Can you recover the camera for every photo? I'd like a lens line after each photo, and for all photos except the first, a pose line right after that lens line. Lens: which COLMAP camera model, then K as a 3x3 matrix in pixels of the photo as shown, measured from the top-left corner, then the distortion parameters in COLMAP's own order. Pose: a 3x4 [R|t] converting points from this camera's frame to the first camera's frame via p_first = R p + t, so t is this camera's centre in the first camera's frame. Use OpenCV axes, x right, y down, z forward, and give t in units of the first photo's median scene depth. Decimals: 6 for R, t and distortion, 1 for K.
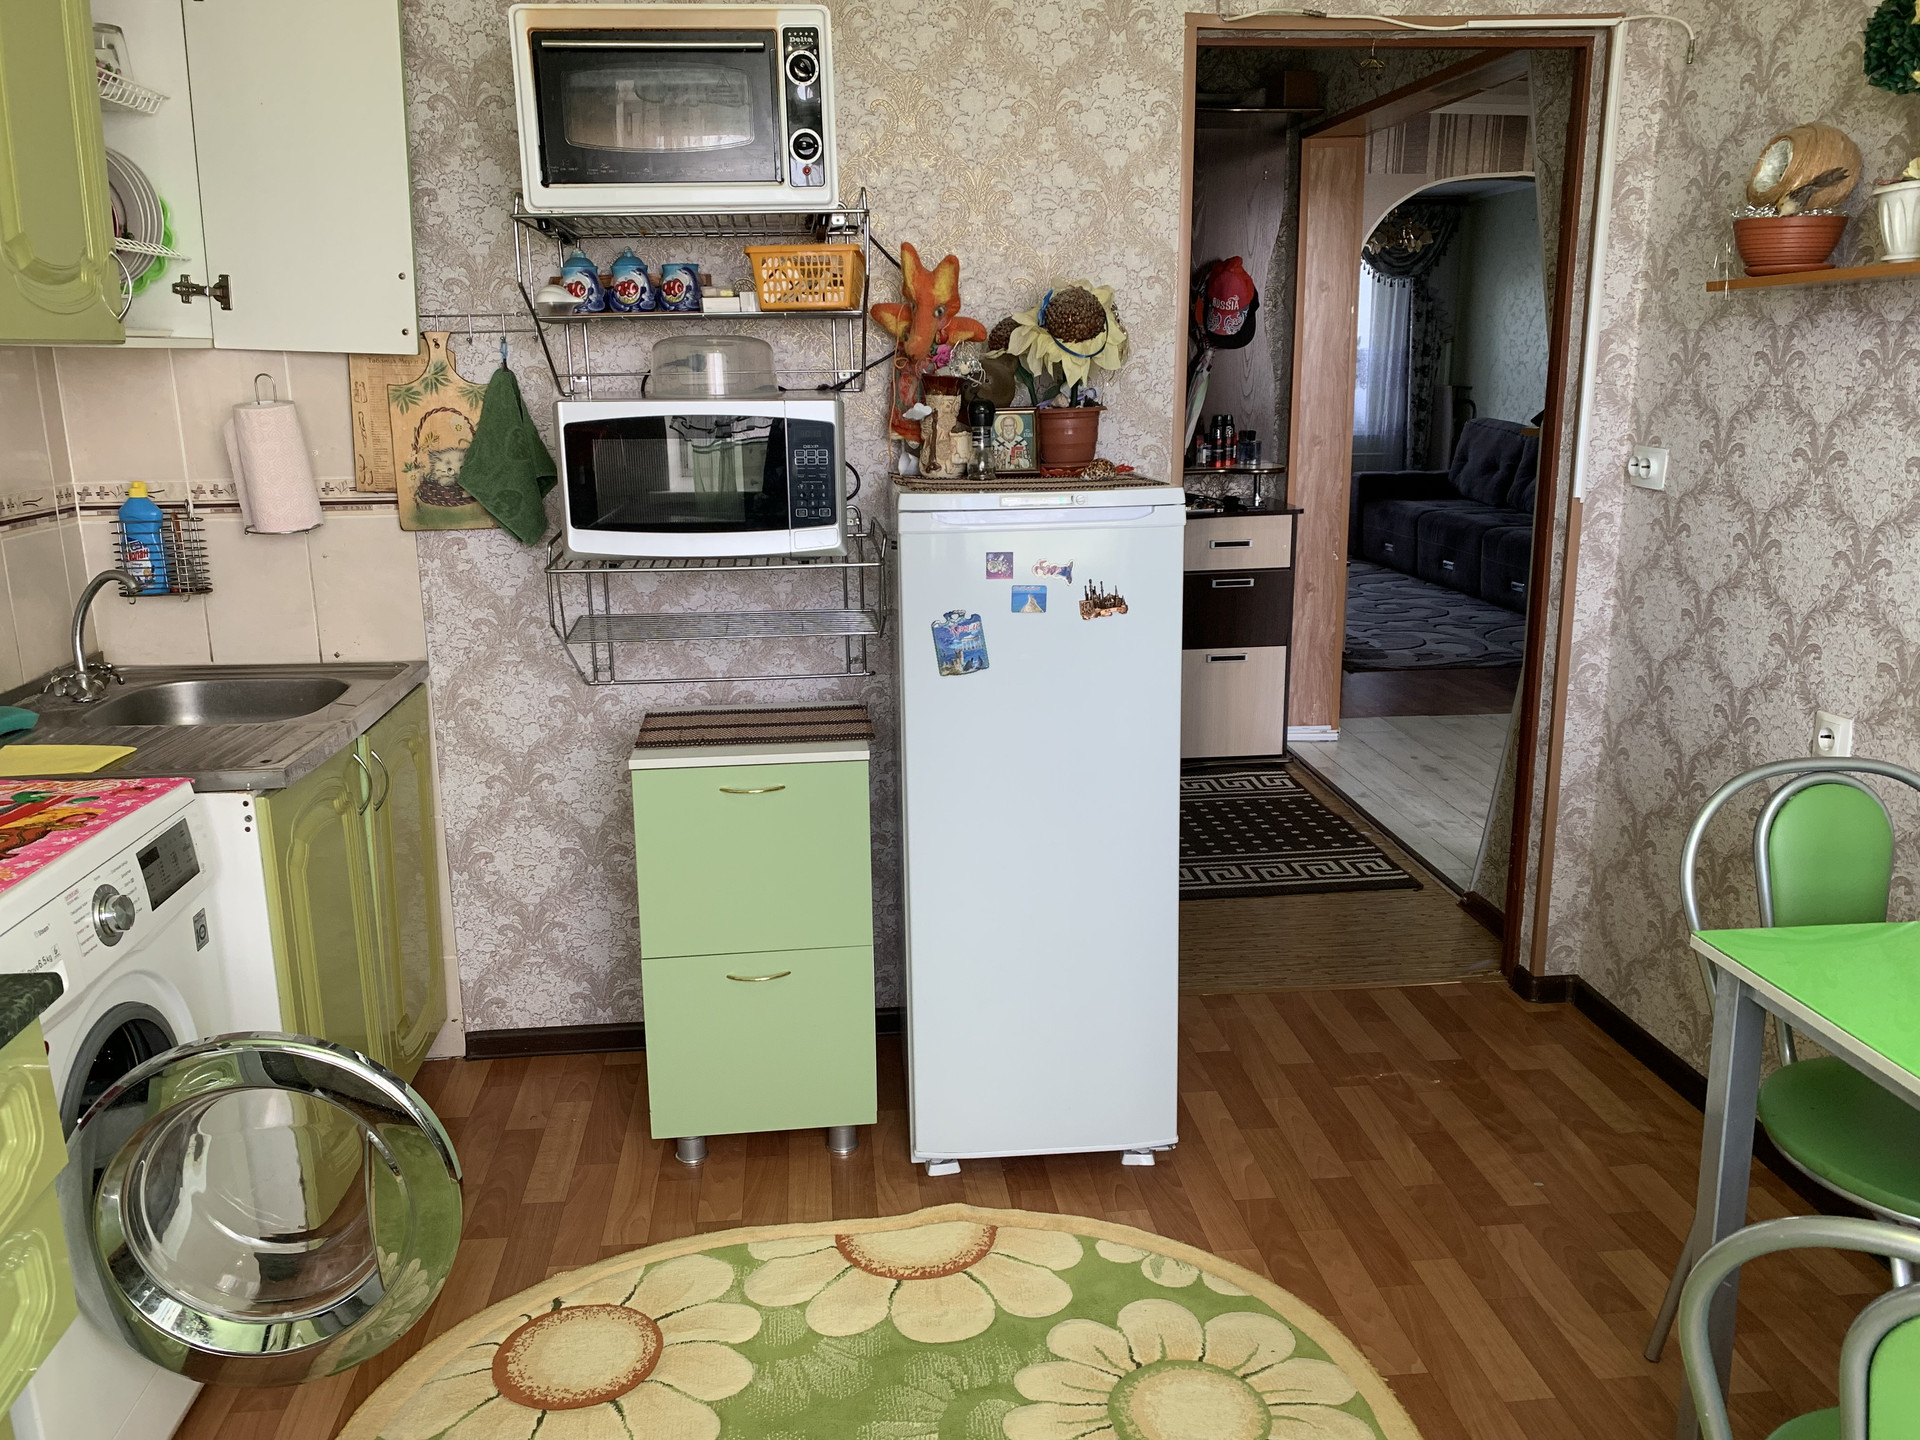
lens RADIAL K [[1487.0, 0, 966.3], [0, 1487.0, 714.8], [0, 0, 1]] dist [0.058150, -0.049918]
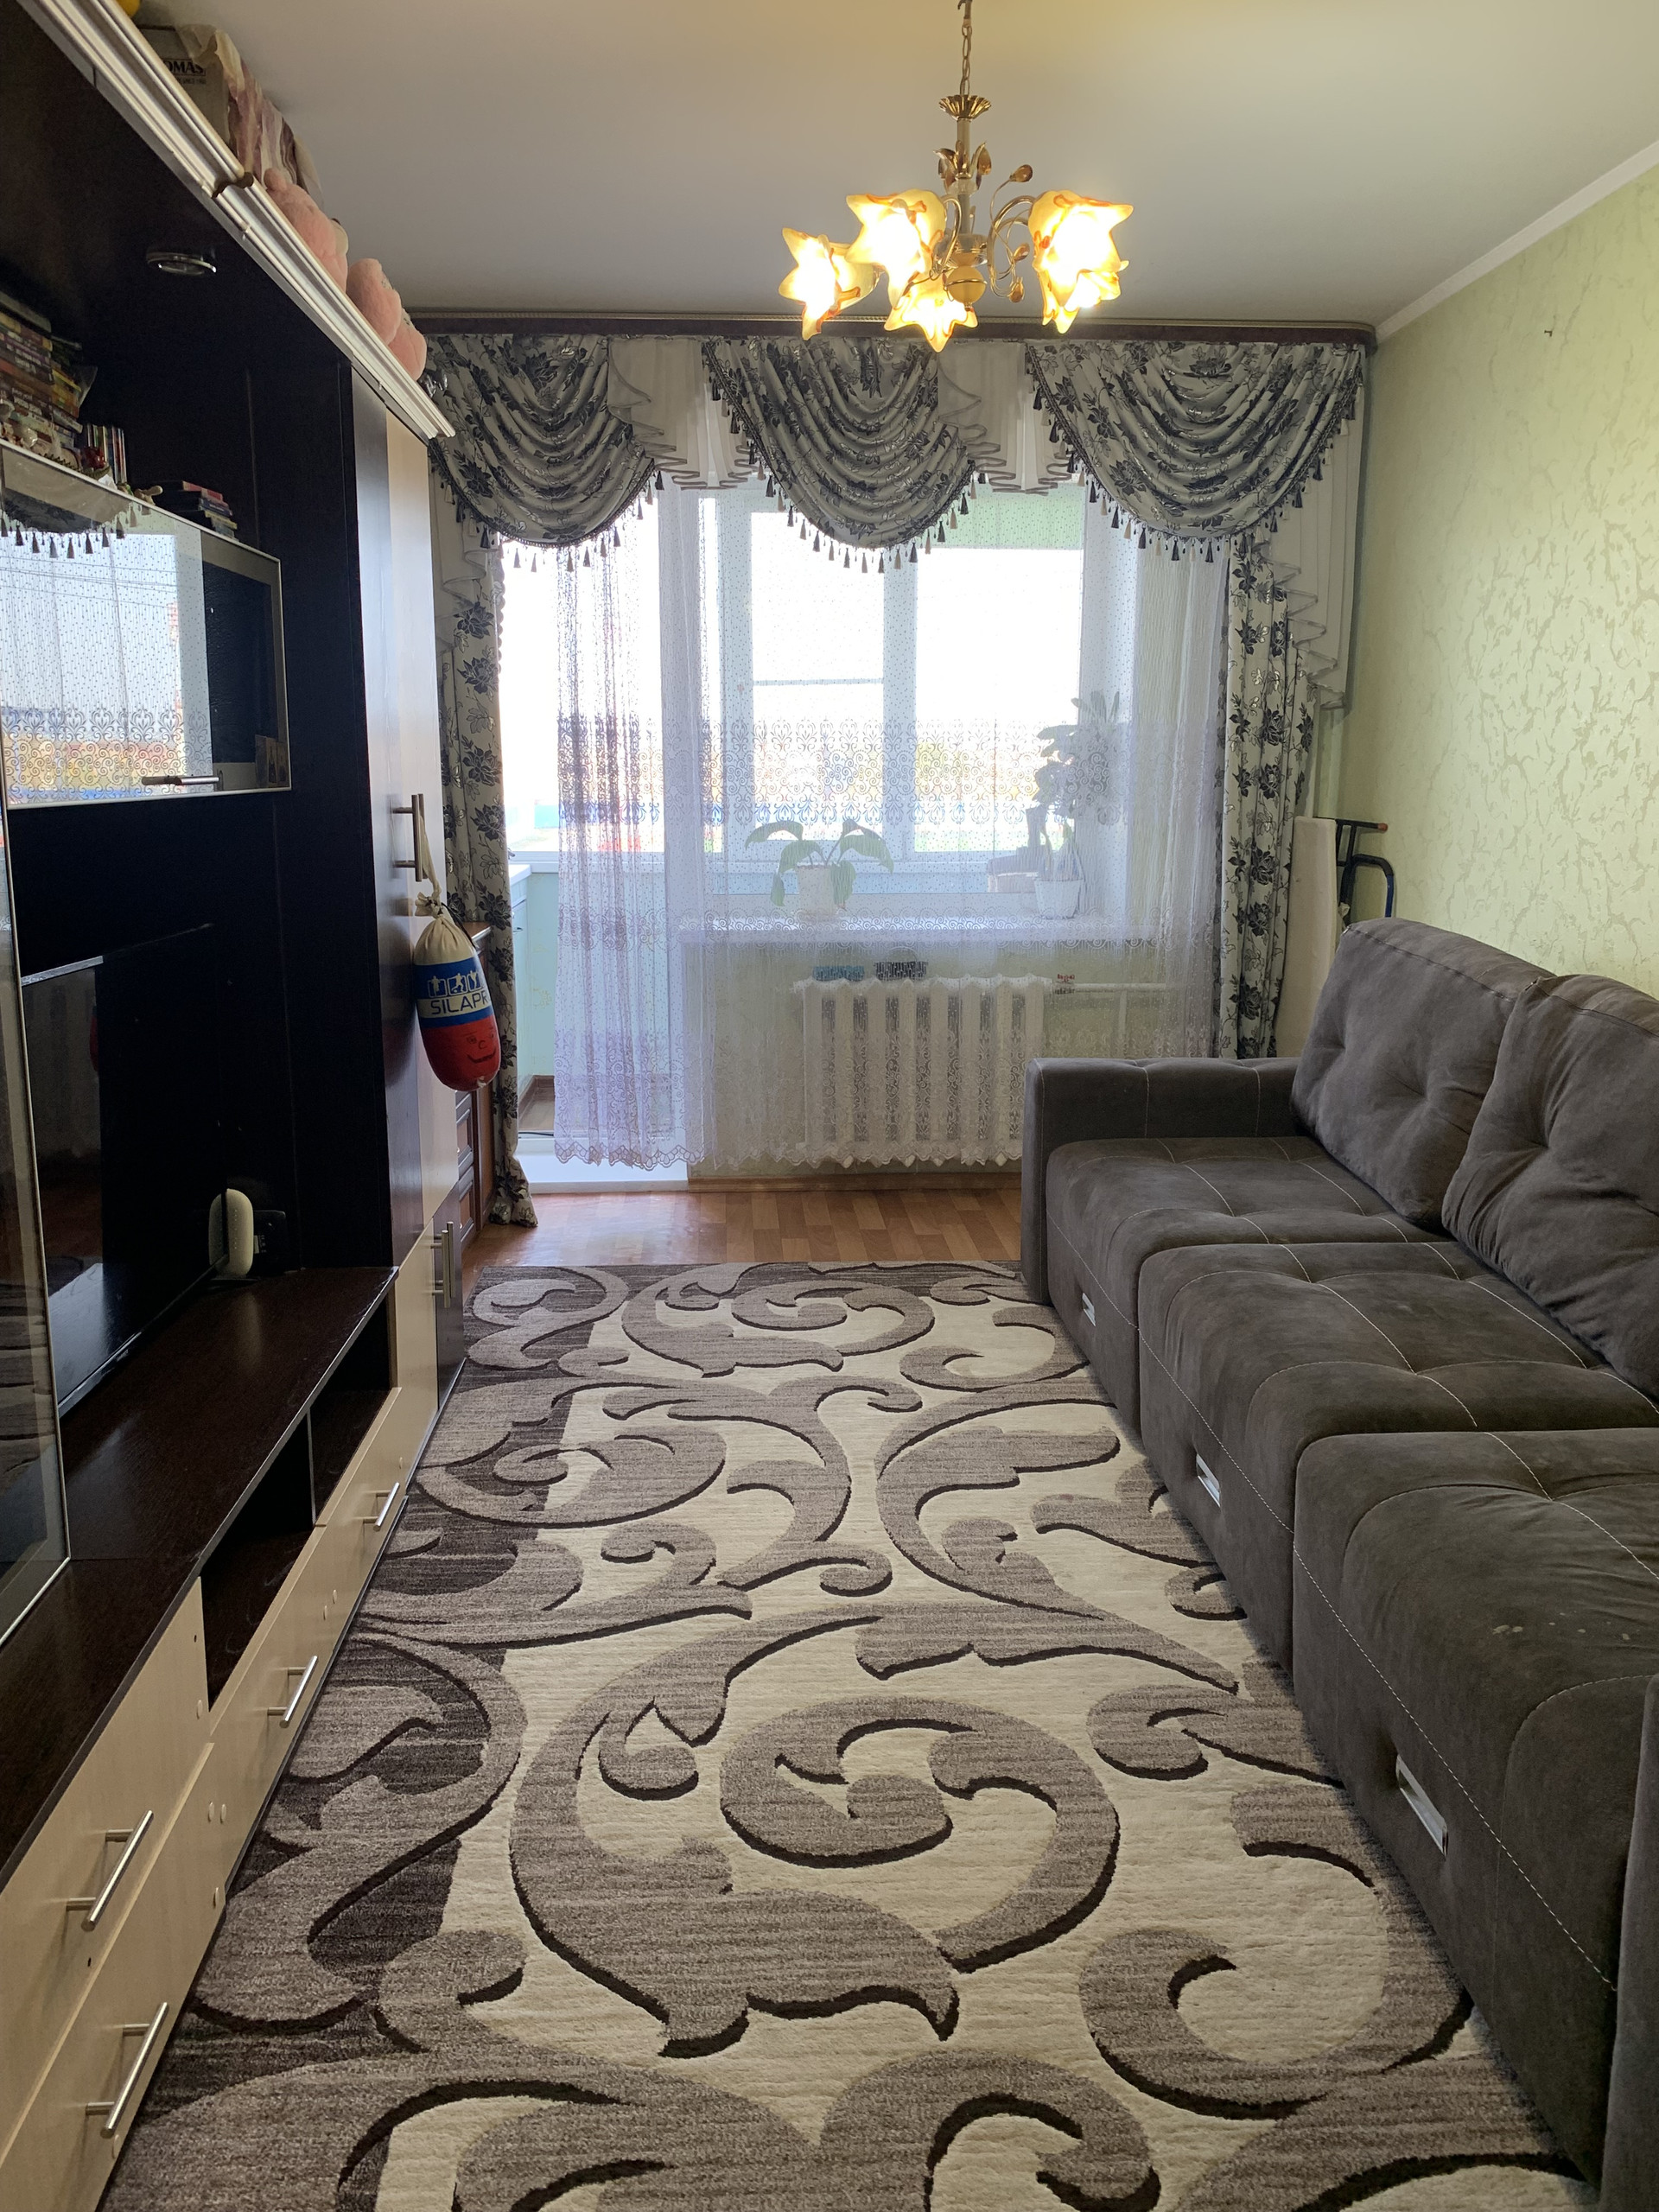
lens RADIAL K [[1713.1, 0, 828.2], [0, 1713.1, 1092.5], [0, 0, 1]] dist [0.058150, -0.049918]
pose [[0.998441, 0.023063, -0.050827, 0.448151], [-0.025339, 0.998683, -0.044611, -0.260559], [0.049731, 0.045830, 0.997711, 1.144594]]
